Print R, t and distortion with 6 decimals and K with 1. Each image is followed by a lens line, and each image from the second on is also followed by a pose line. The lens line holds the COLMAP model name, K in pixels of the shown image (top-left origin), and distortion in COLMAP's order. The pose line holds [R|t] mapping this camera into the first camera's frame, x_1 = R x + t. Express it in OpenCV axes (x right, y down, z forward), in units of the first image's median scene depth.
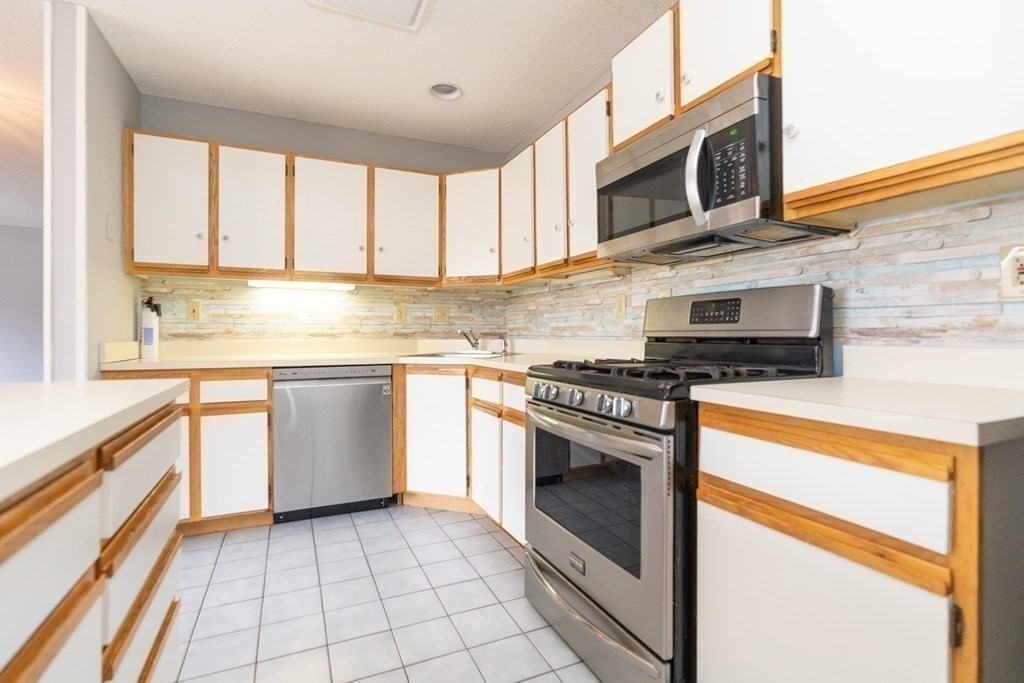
lens RADIAL K [[473.9, 0, 510.8], [0, 473.9, 331.3], [0, 0, 1]] dist [-0.003734, -0.000288]
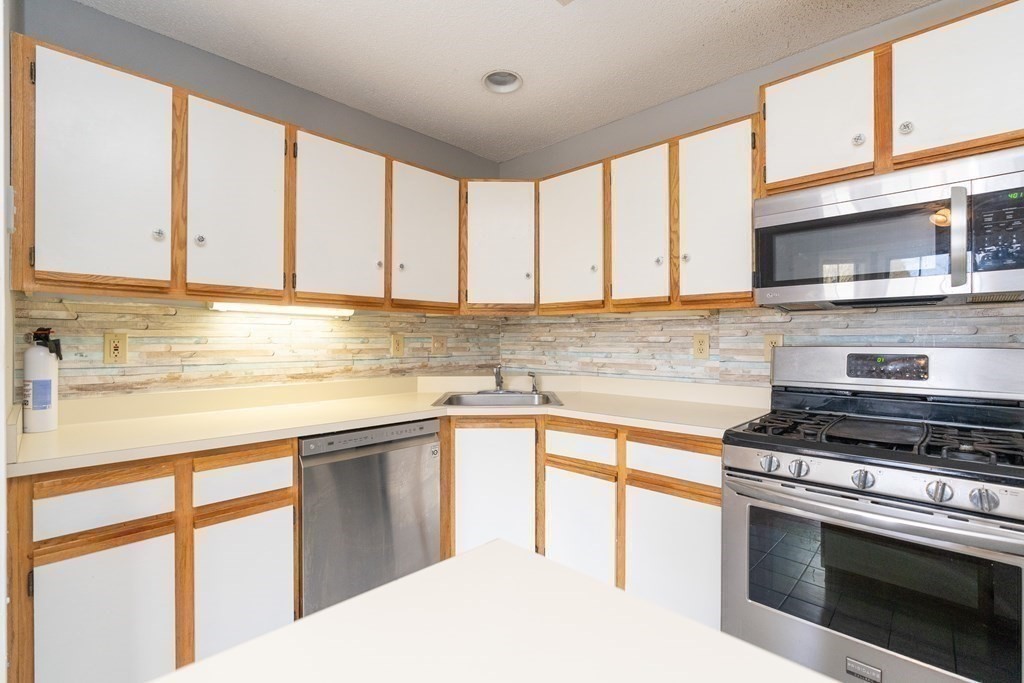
lens RADIAL K [[463.9, 0, 516.0], [0, 463.9, 338.7], [0, 0, 1]] dist [-0.002726, -0.000053]
pose [[0.932825, 0.006157, 0.360277, -0.427526], [-0.005974, 0.999981, -0.001621, -0.062349], [-0.360280, -0.000640, 0.932844, 0.251948]]
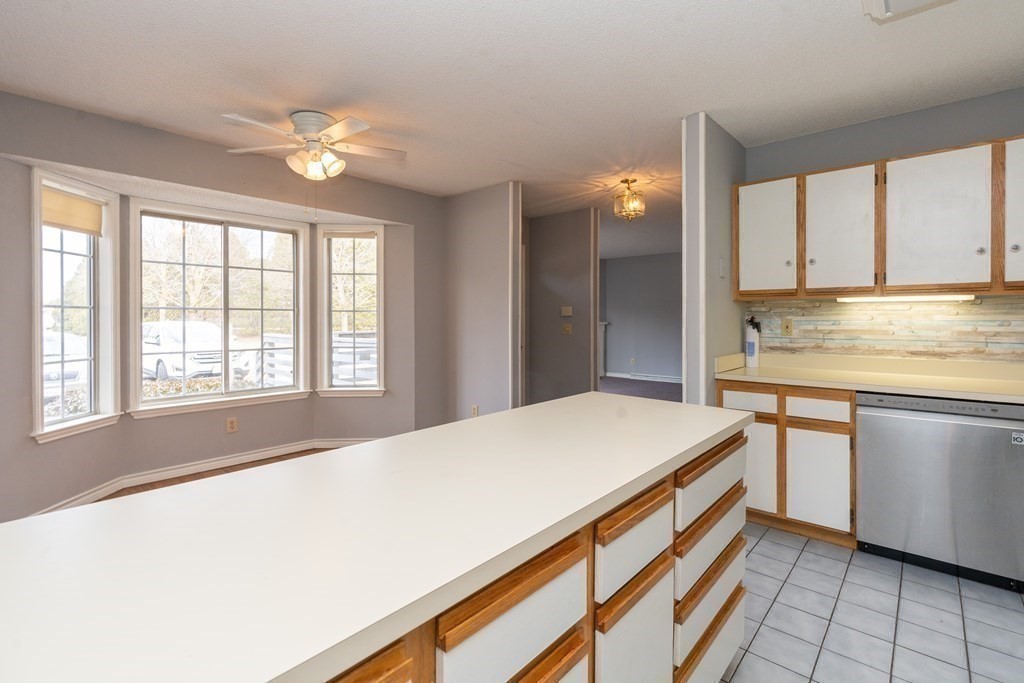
lens RADIAL K [[475.4, 0, 529.4], [0, 475.4, 318.6], [0, 0, 1]] dist [-0.001706, 0.000465]
pose [[0.421304, 0.003232, -0.906914, 0.099022], [0.003827, 0.999978, 0.005341, -0.076873], [0.906912, -0.005721, 0.421282, -0.027394]]
